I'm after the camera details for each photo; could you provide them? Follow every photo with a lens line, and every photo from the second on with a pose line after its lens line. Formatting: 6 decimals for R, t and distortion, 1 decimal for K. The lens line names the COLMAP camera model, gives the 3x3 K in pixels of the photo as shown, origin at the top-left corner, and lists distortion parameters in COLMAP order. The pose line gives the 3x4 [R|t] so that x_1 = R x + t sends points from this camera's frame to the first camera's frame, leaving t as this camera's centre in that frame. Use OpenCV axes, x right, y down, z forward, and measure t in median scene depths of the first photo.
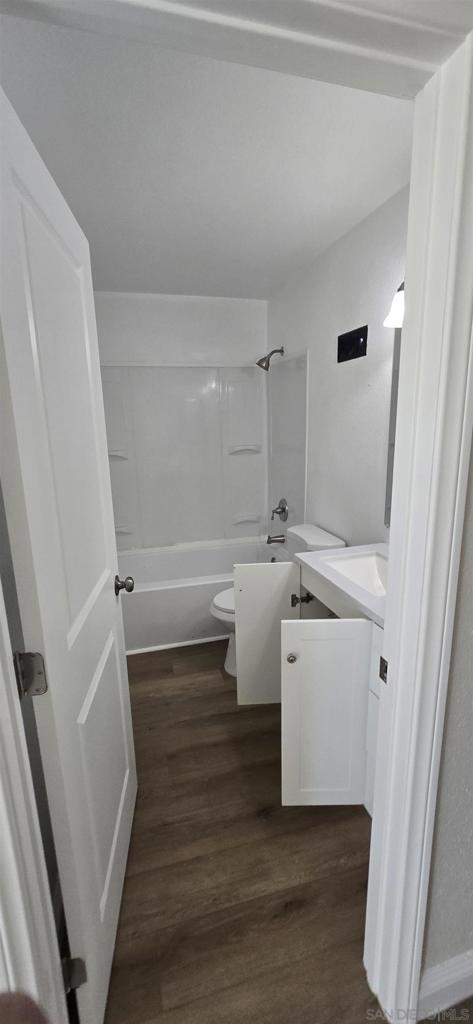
lens RADIAL K [[416.6, 0, 236.5], [0, 416.6, 512.0], [0, 0, 1]] dist [-0.000271, 0.000322]
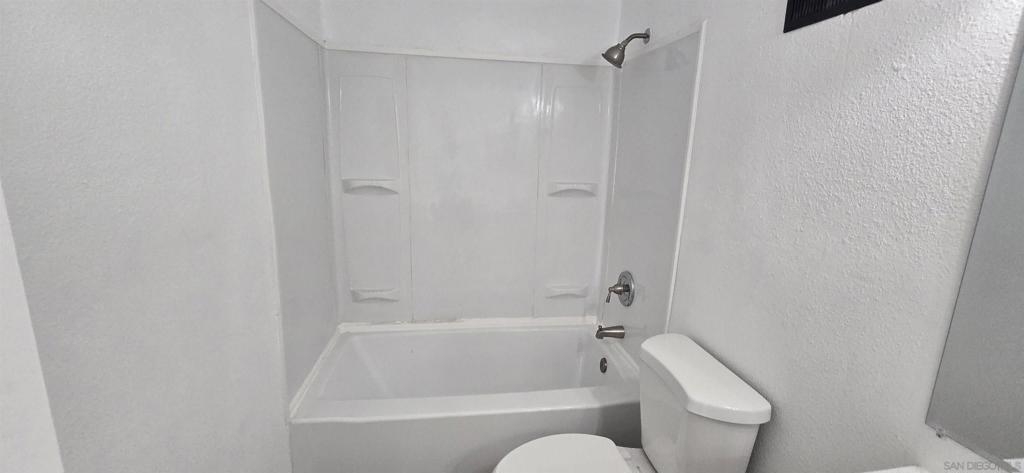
lens RADIAL K [[416.6, 0, 512.0], [0, 416.6, 236.5], [0, 0, 1]] dist [-0.000271, 0.000322]
pose [[0.991891, 0.077065, -0.101063, -0.002890], [-0.078429, 0.996874, -0.009590, -0.064029], [0.100008, 0.017438, 0.994834, 0.345782]]
